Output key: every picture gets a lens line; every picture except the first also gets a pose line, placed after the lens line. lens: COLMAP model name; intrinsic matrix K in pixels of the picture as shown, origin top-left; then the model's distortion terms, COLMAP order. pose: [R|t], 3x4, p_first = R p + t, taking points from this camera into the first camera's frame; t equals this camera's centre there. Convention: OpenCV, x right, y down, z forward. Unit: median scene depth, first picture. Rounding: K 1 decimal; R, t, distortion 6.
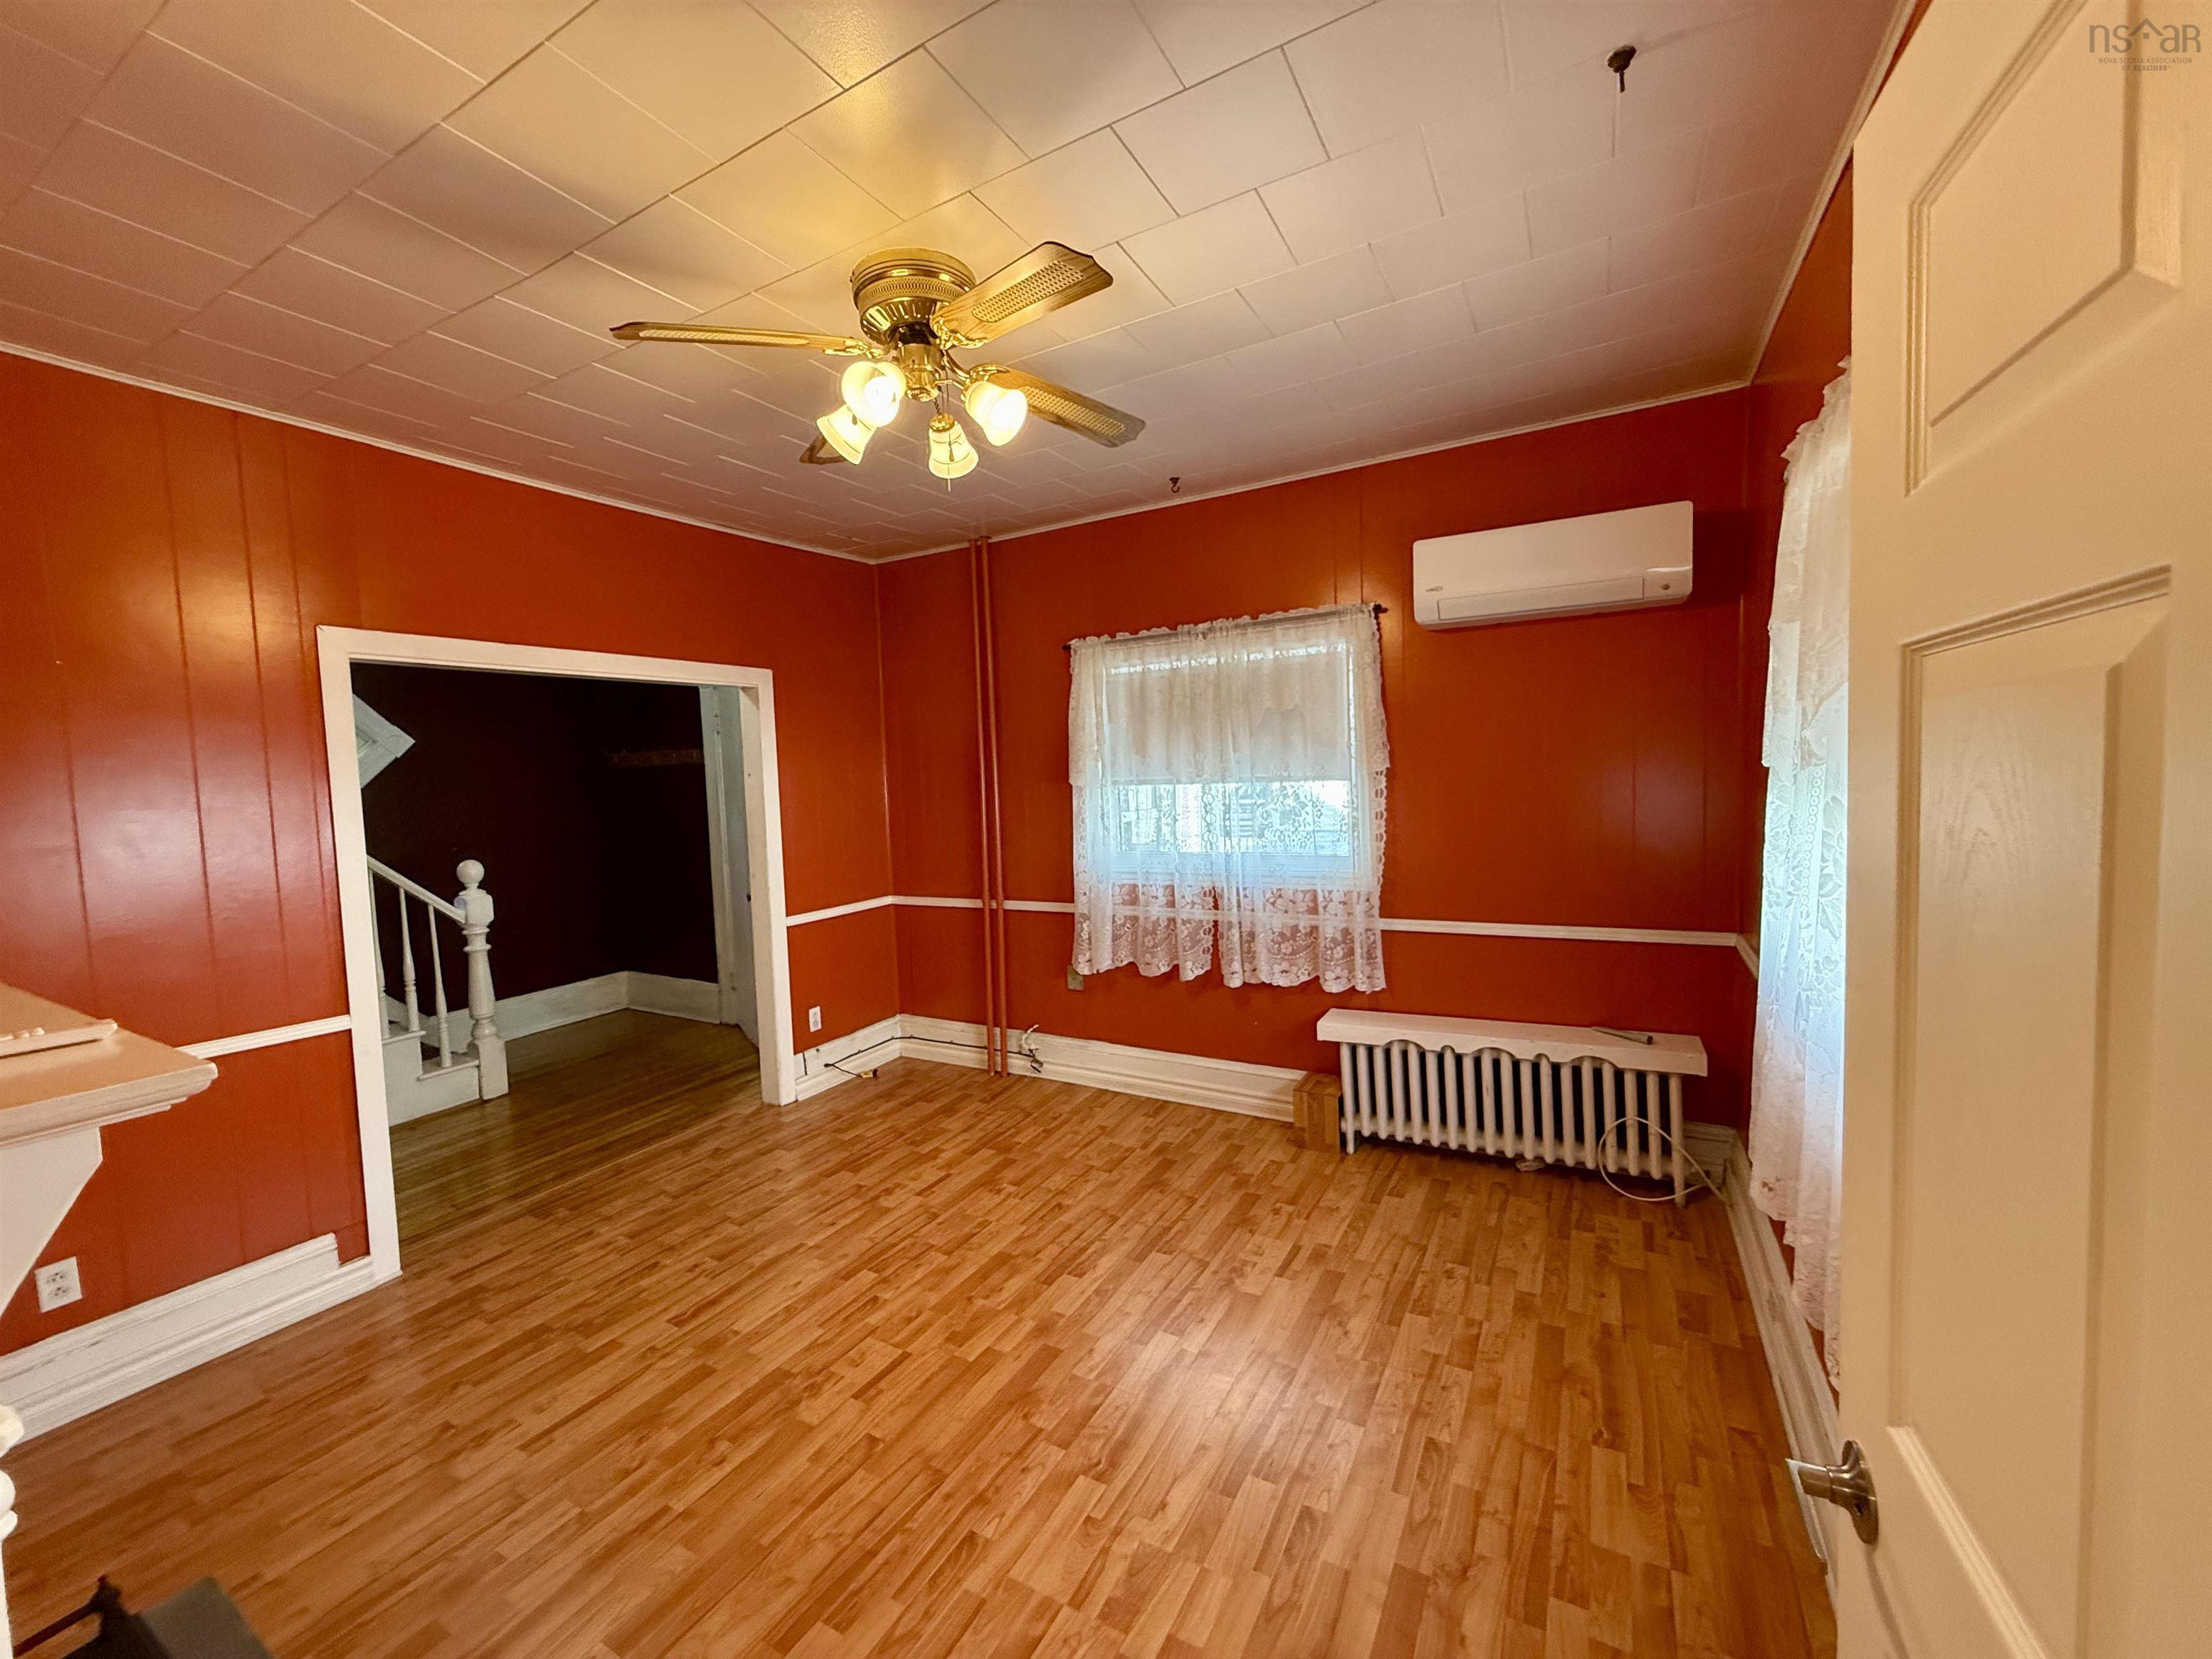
lens RADIAL K [[881.8, 0, 1093.5], [0, 881.8, 824.4], [0, 0, 1]] dist [-0.007664, 0.000912]
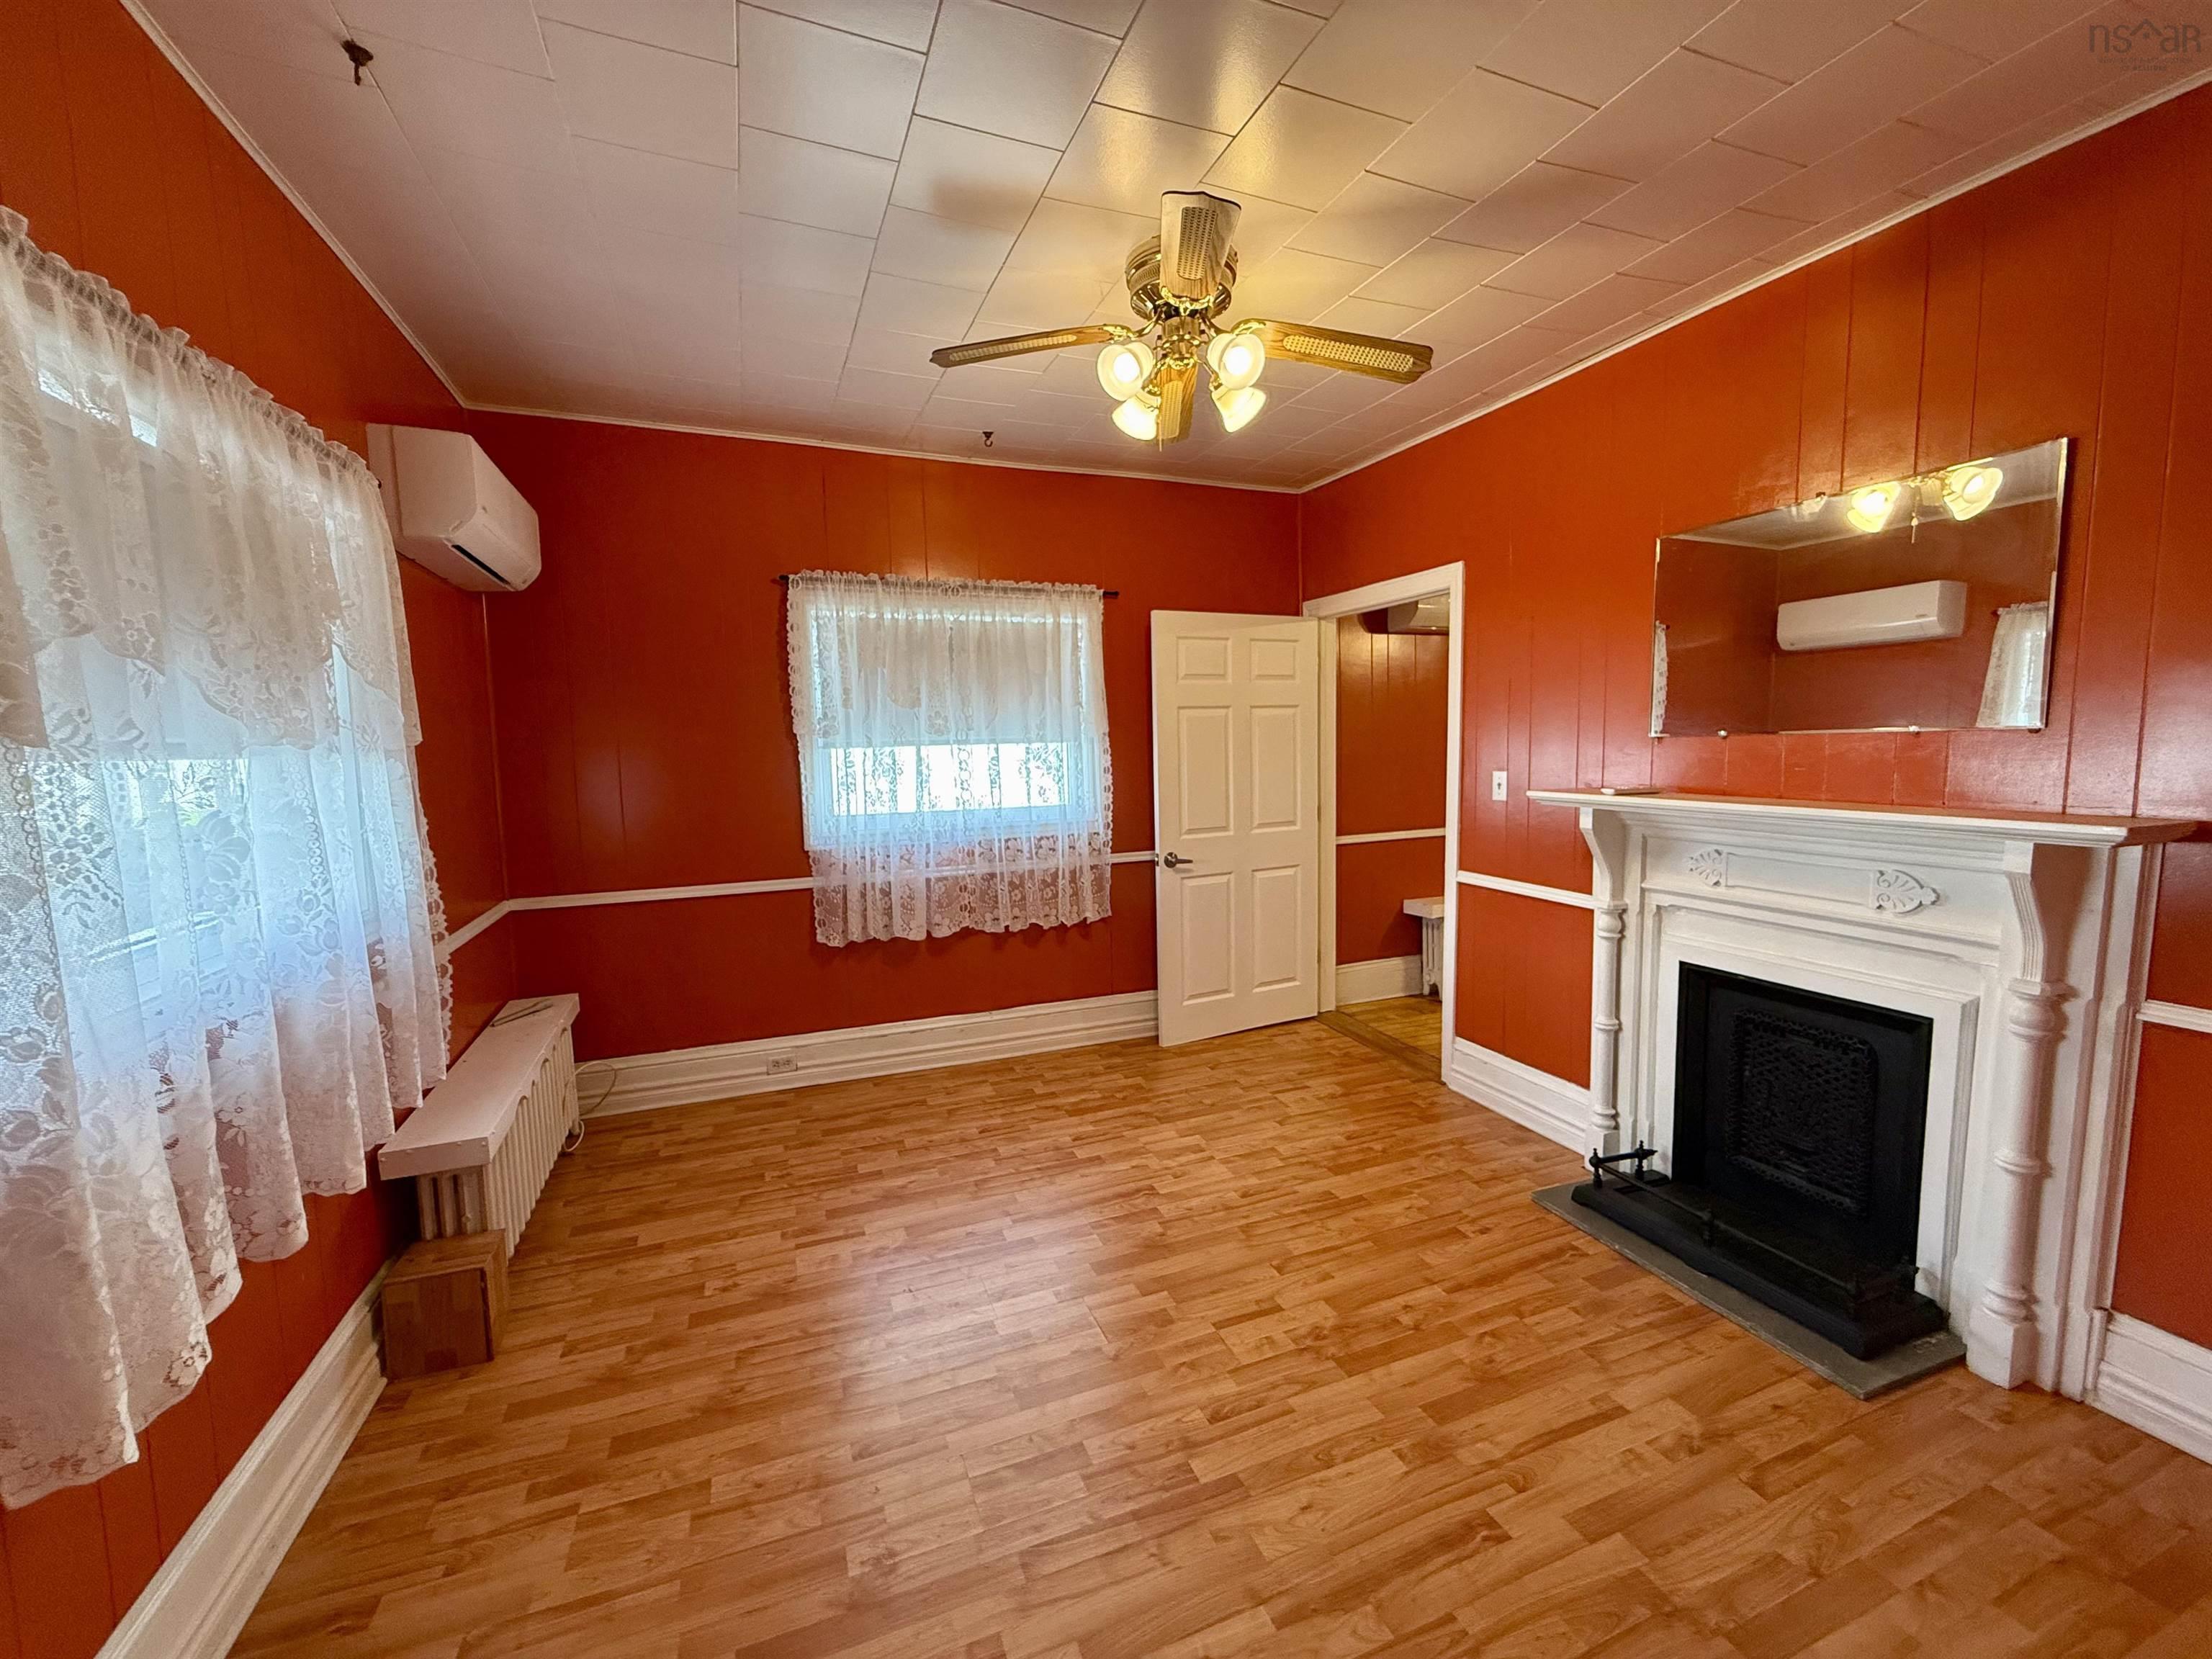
lens RADIAL K [[881.8, 0, 1098.5], [0, 881.8, 829.2], [0, 0, 1]] dist [-0.007664, 0.000912]
pose [[-0.777803, -0.007919, 0.628458, -0.712625], [0.089118, 0.988428, 0.122750, -0.045365], [-0.622158, 0.151482, -0.768097, 1.753127]]
